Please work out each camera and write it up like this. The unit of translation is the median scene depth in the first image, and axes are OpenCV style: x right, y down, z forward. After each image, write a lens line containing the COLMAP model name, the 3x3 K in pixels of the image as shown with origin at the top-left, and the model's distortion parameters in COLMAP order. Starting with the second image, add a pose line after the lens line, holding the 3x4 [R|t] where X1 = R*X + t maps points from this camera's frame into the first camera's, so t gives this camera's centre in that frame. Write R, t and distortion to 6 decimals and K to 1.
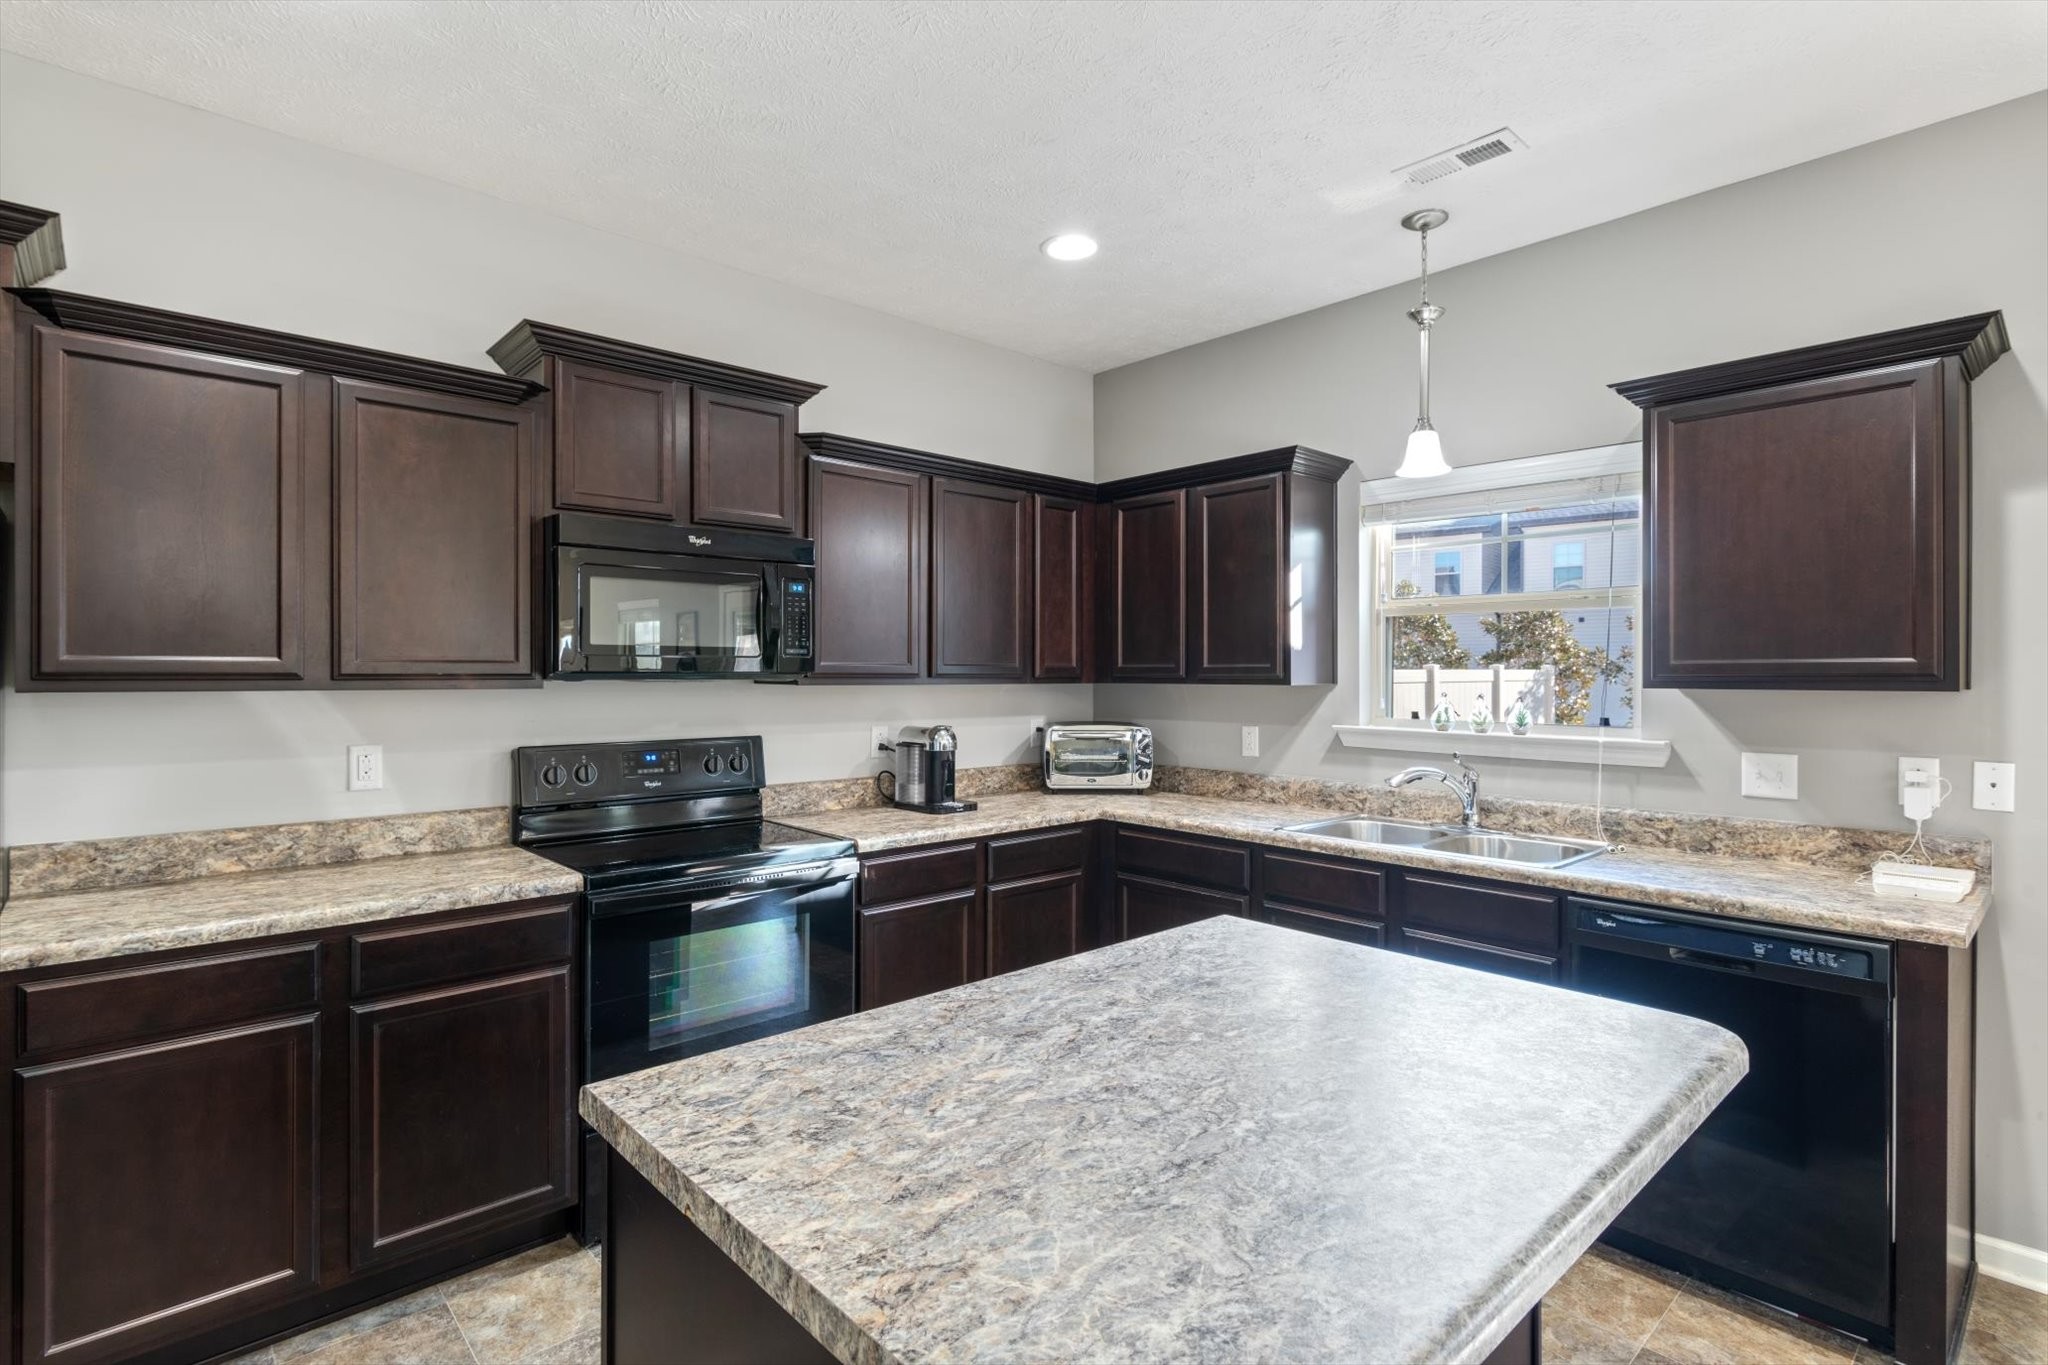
lens RADIAL K [[1011.5, 0, 1028.4], [0, 1011.5, 677.5], [0, 0, 1]] dist [0.000962, 0.000373]
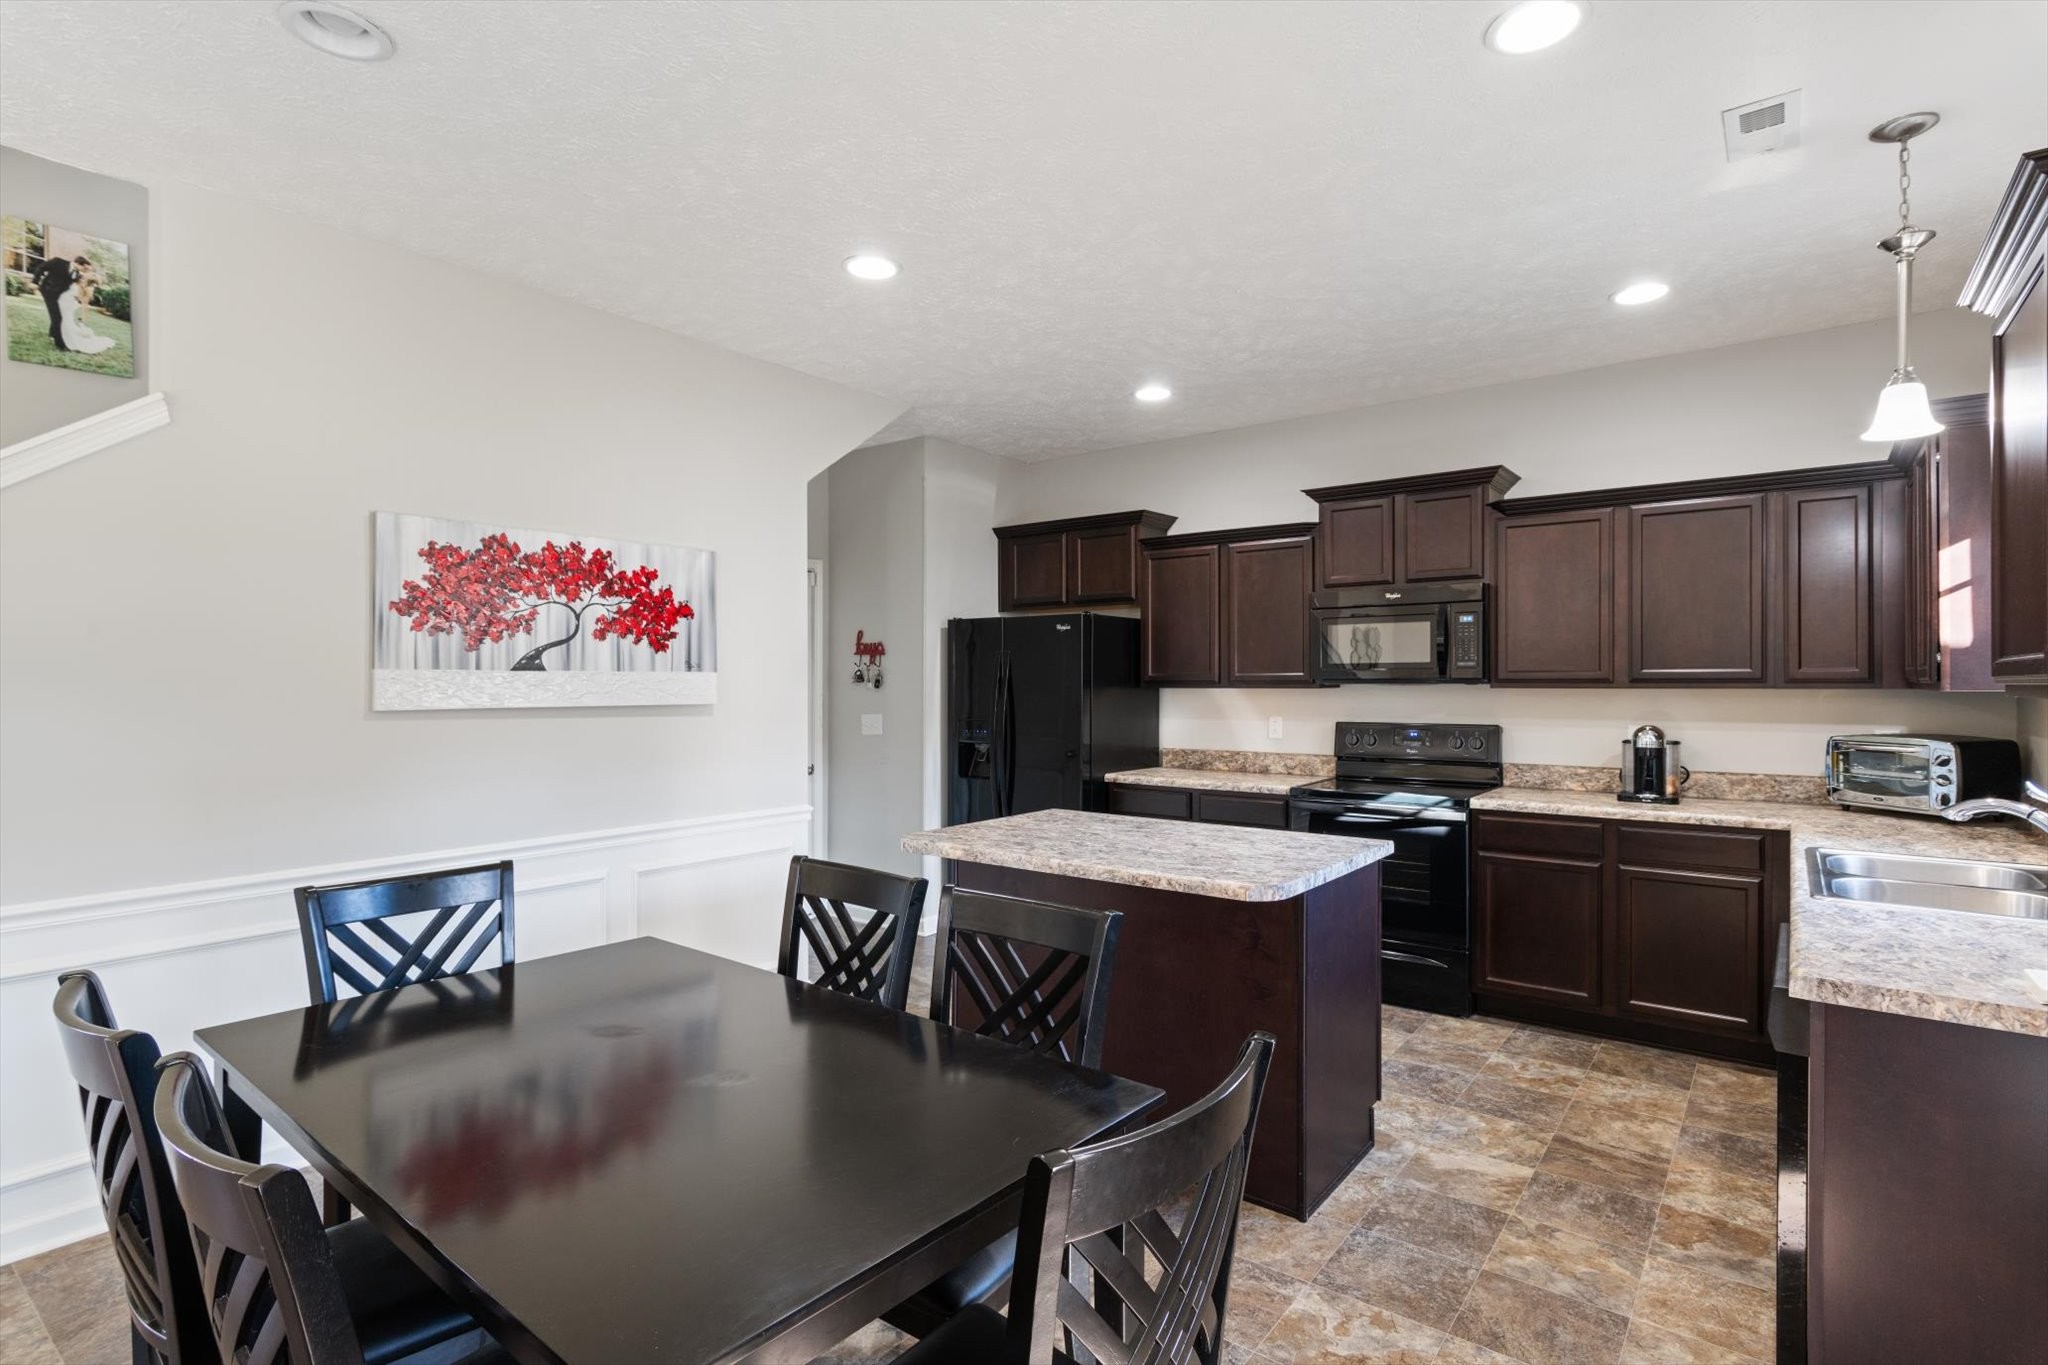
lens RADIAL K [[978.4, 0, 1024.6], [0, 978.4, 677.1], [0, 0, 1]] dist [0.001195, -0.000315]
pose [[0.187319, -0.010410, -0.982244, 1.079730], [-0.007134, 0.999903, -0.011958, 0.014920], [0.982273, 0.009247, 0.187226, 0.143791]]
